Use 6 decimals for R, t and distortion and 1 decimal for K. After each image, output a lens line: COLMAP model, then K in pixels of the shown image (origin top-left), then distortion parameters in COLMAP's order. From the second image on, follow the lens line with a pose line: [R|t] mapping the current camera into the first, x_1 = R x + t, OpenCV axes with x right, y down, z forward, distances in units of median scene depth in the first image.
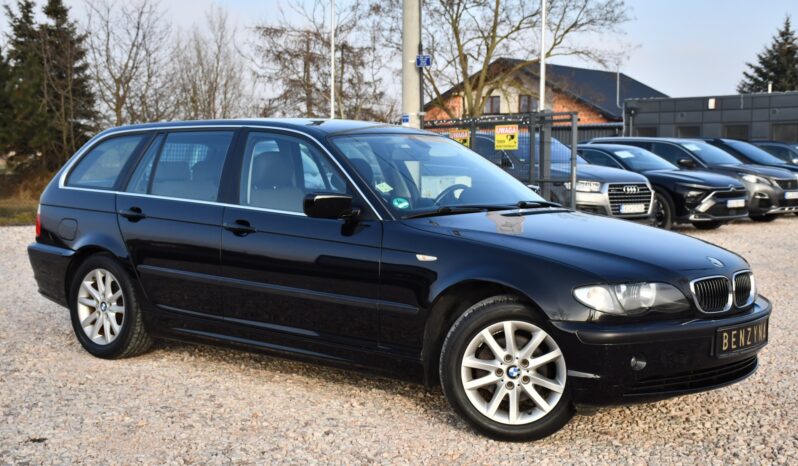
lens RADIAL K [[1189.7, 0, 403.6], [0, 1189.7, 229.0], [0, 0, 1]] dist [0.218209, 0.000000]
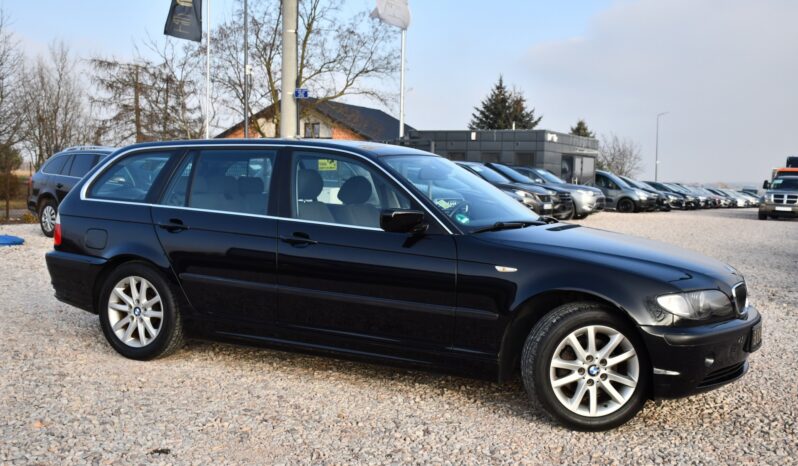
lens RADIAL K [[900.8, 0, 398.8], [0, 900.8, 237.1], [0, 0, 1]] dist [0.042298, 0.000000]
pose [[0.966865, 0.000206, 0.255288, -0.226902], [-0.003454, 0.999919, 0.012273, -0.012195], [-0.255264, -0.012748, 0.966787, 0.166519]]
